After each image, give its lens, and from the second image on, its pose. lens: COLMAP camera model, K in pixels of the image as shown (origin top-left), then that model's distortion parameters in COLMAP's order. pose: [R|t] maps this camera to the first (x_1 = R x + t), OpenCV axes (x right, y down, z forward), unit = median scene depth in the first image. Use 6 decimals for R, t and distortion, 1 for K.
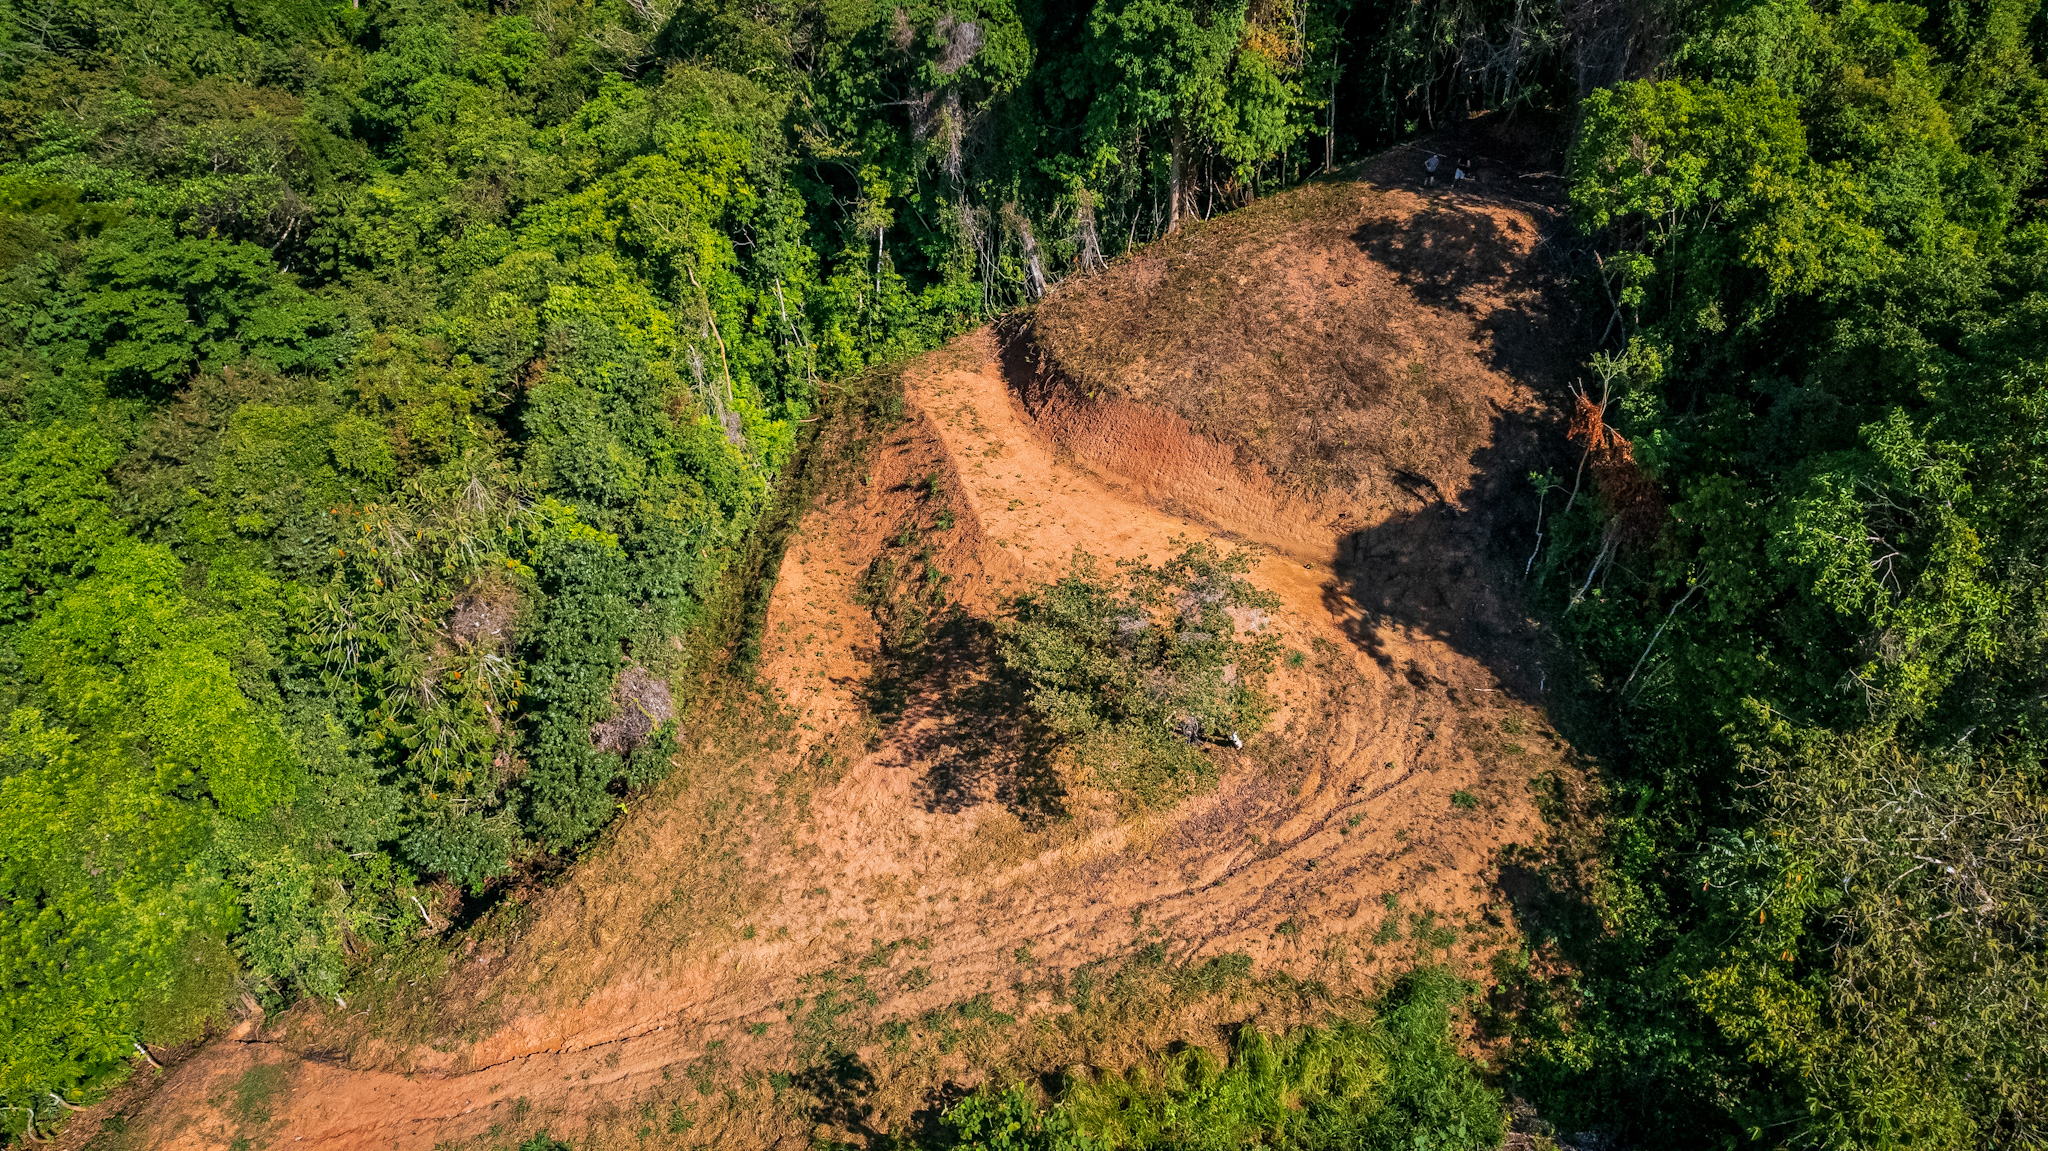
lens RADIAL K [[1310.2, 0, 1025.9], [0, 1310.2, 584.6], [0, 0, 1]] dist [-0.066698, 0.062910]
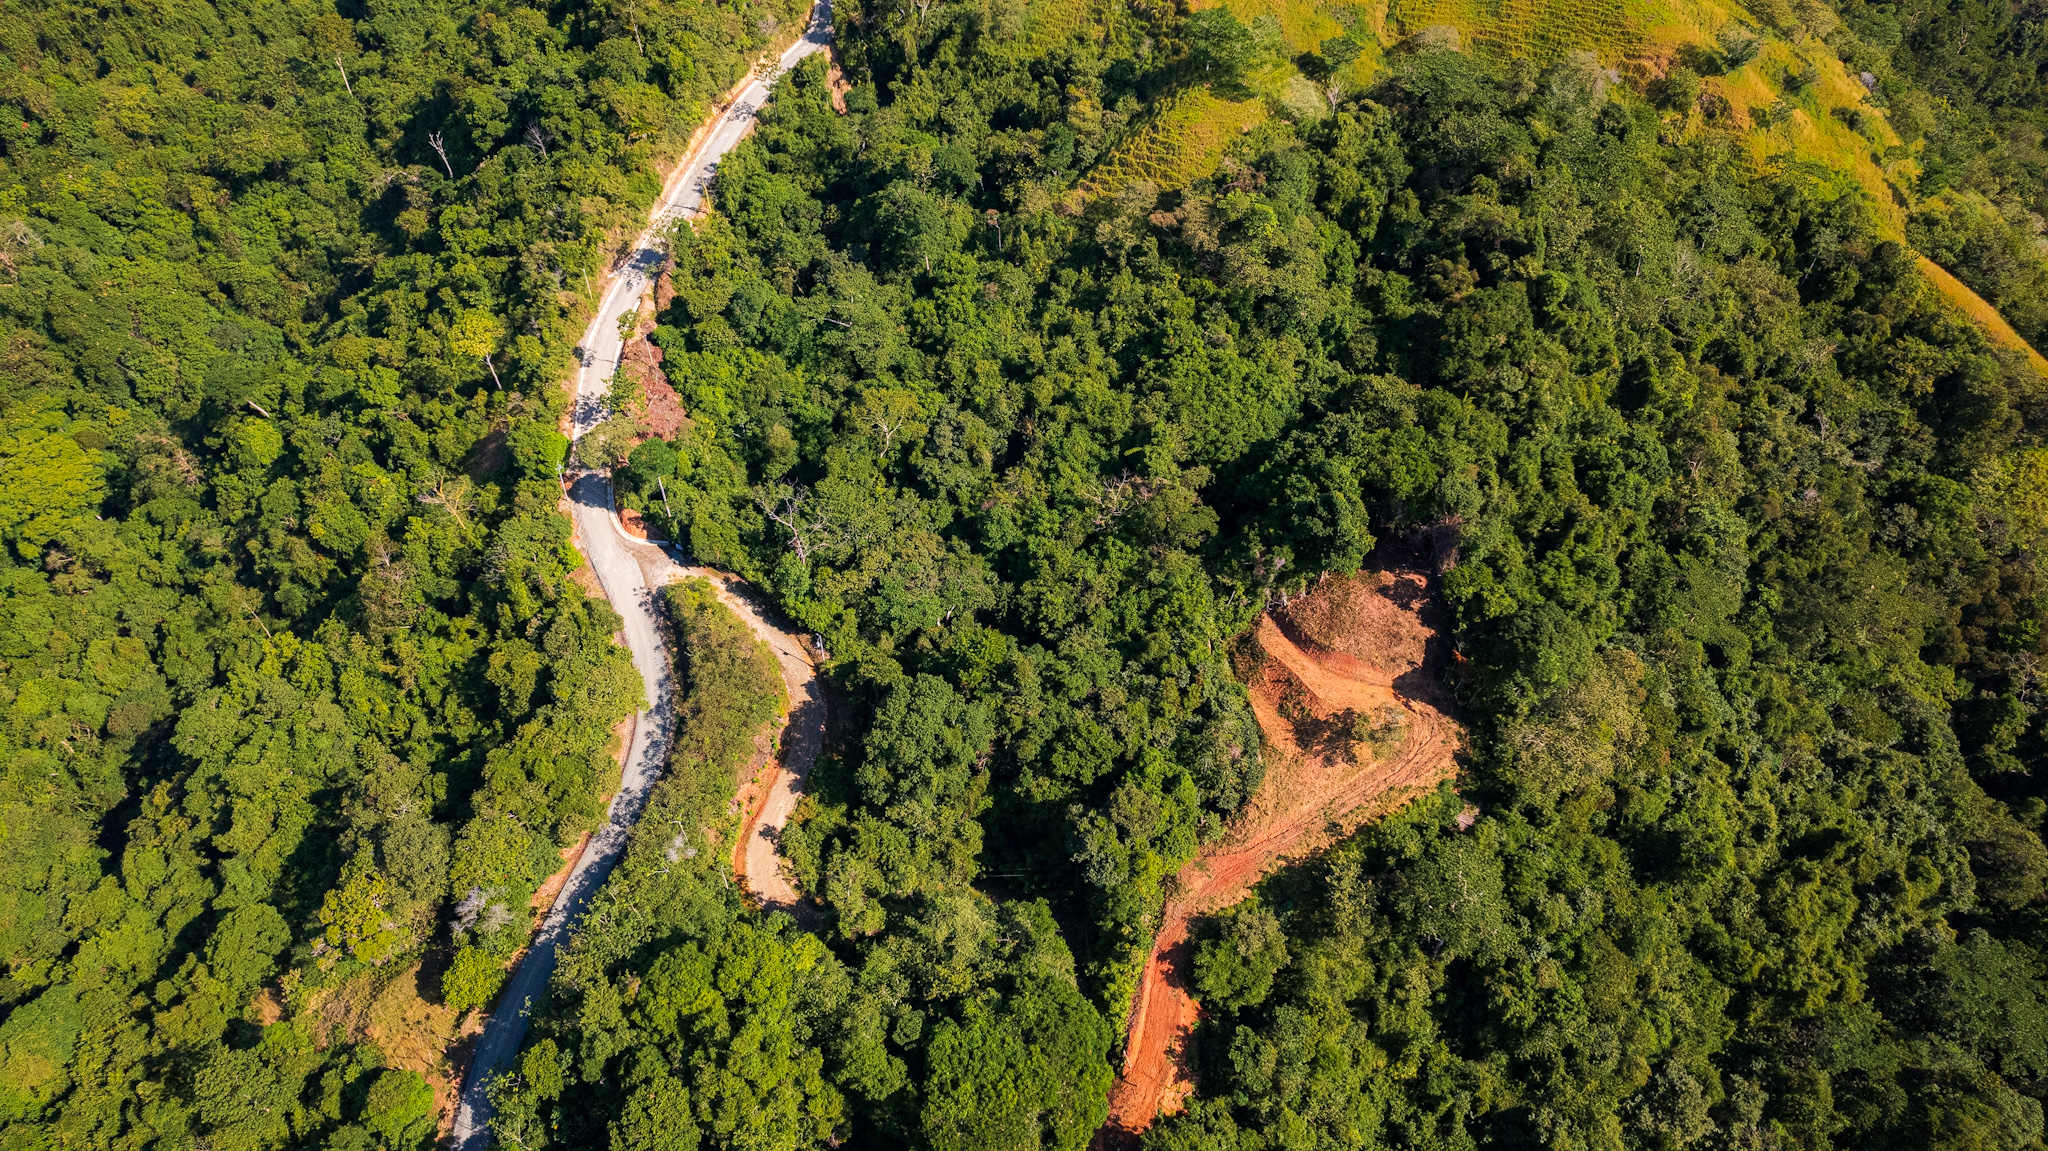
lens RADIAL K [[1310.2, 0, 1025.2], [0, 1310.2, 583.8], [0, 0, 1]] dist [-0.066698, 0.062910]
pose [[0.961393, -0.199136, 0.189919, -1.608318], [0.168577, 0.971696, 0.165496, -1.206966], [-0.217499, -0.127091, 0.967751, -2.676926]]
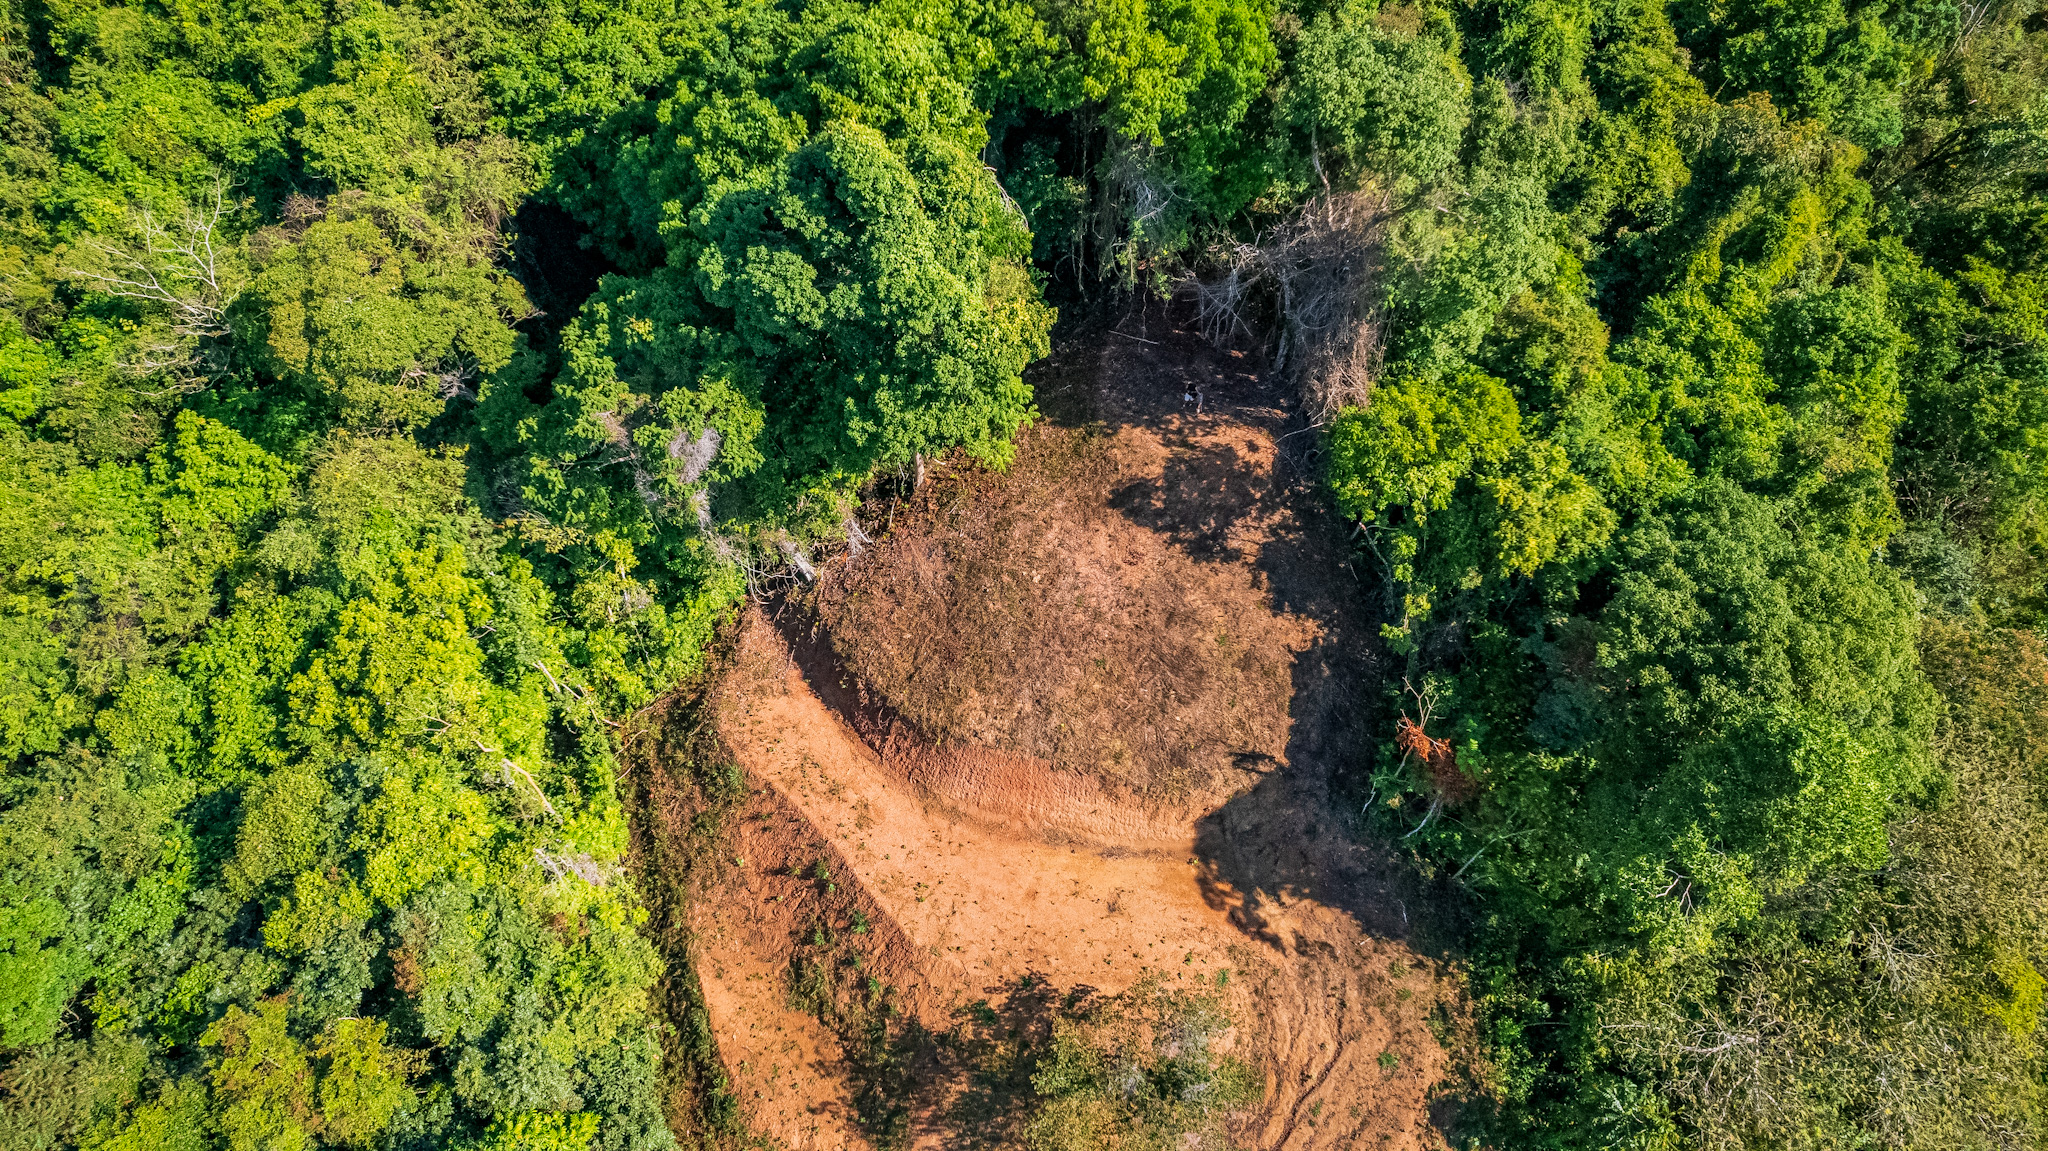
lens RADIAL K [[1310.2, 0, 1035.2], [0, 1310.2, 578.5], [0, 0, 1]] dist [-0.066698, 0.062910]
pose [[0.903541, -0.342863, 0.257019, -0.113194], [0.256096, 0.912980, 0.317619, -0.628202], [-0.343553, -0.221160, 0.912721, 0.060995]]
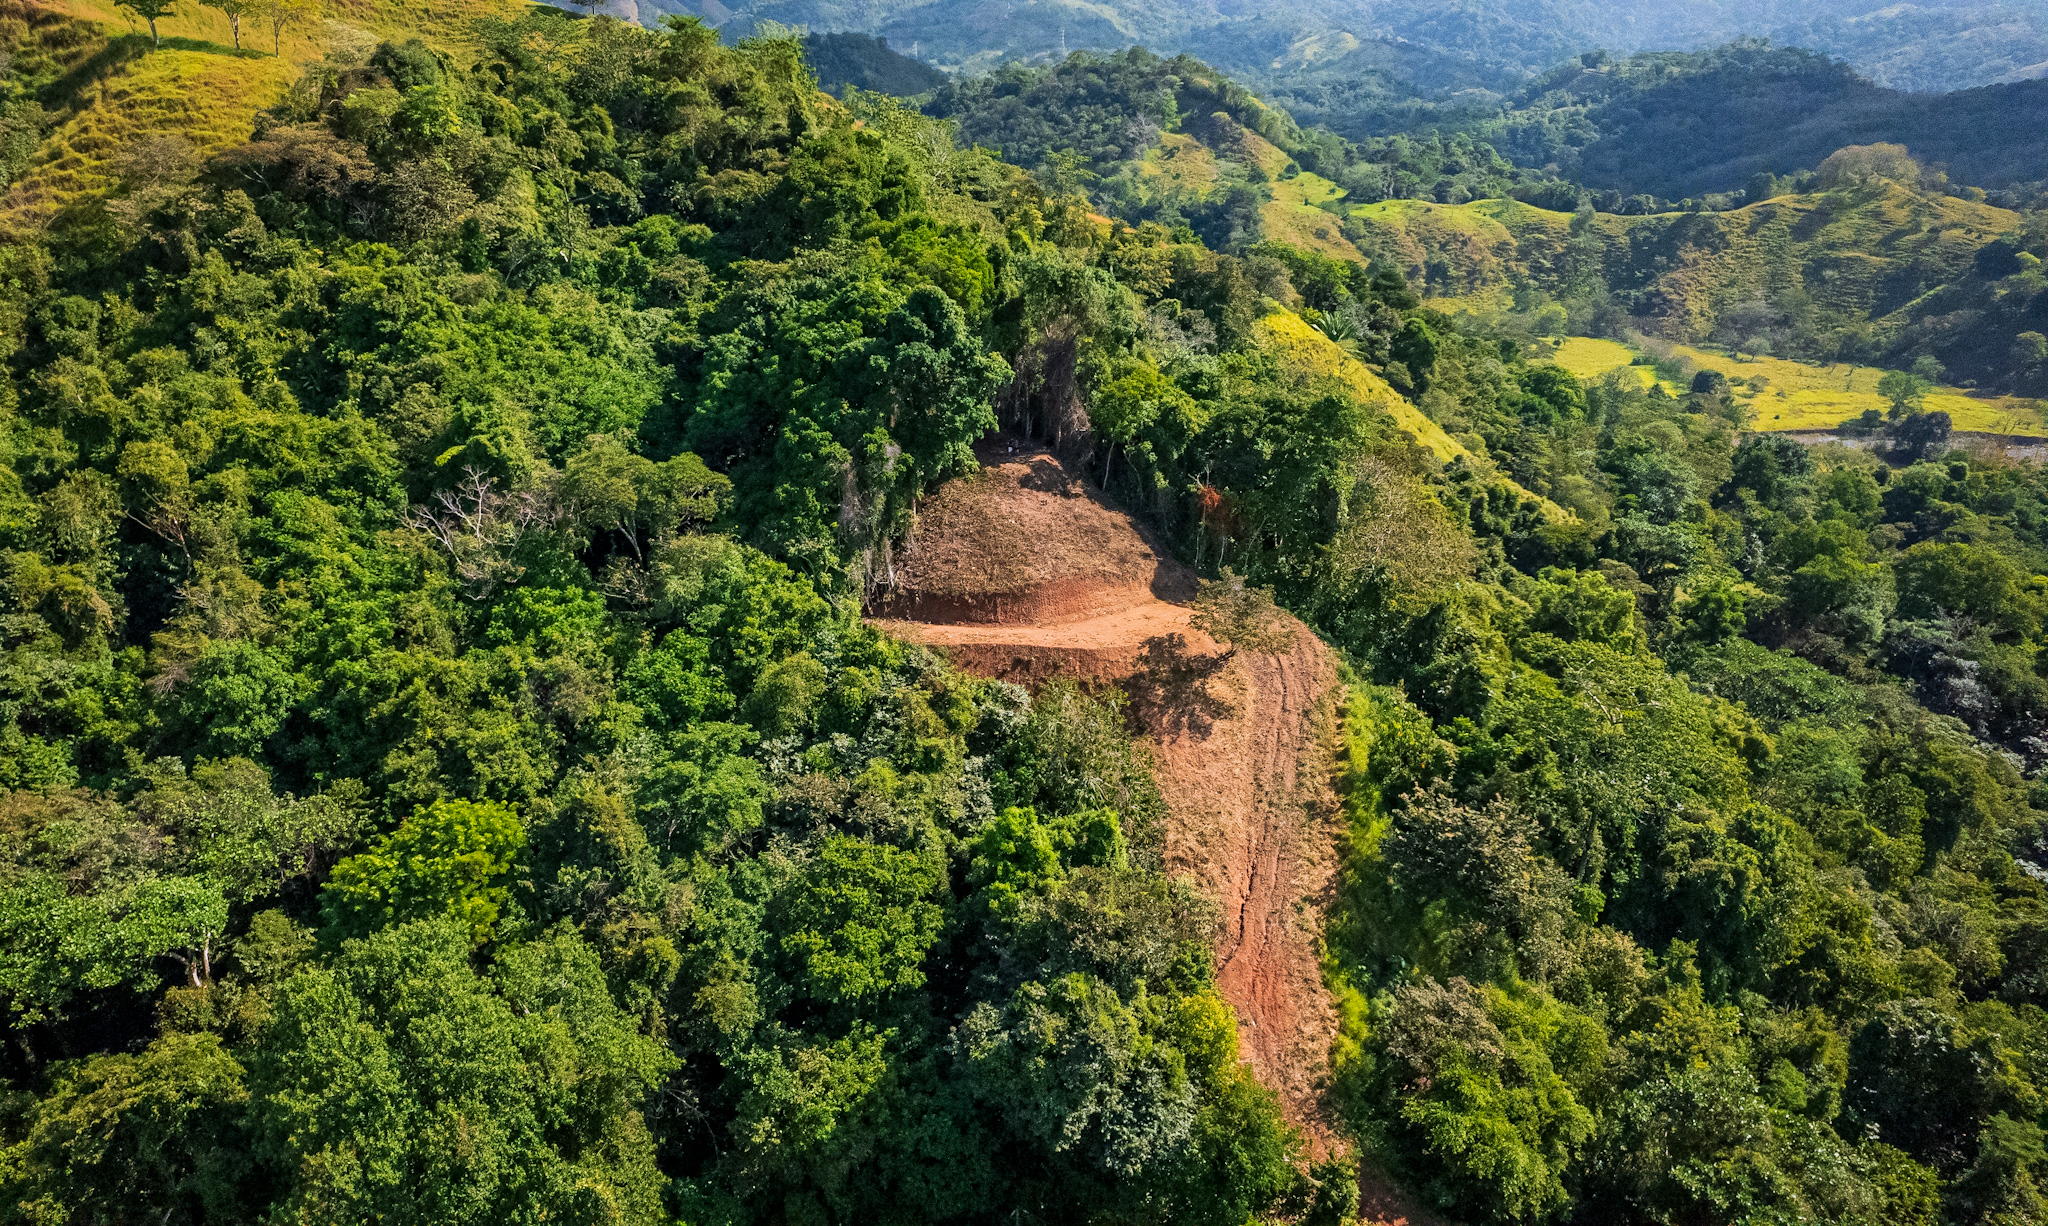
lens RADIAL K [[1404.2, 0, 963.8], [0, 1404.2, 604.5], [0, 0, 1]] dist [-0.063864, 0.040976]
pose [[0.396896, -0.350460, 0.848323, -1.941558], [0.544414, 0.833993, 0.089831, -0.403504], [-0.738977, 0.426185, 0.521803, -0.015136]]
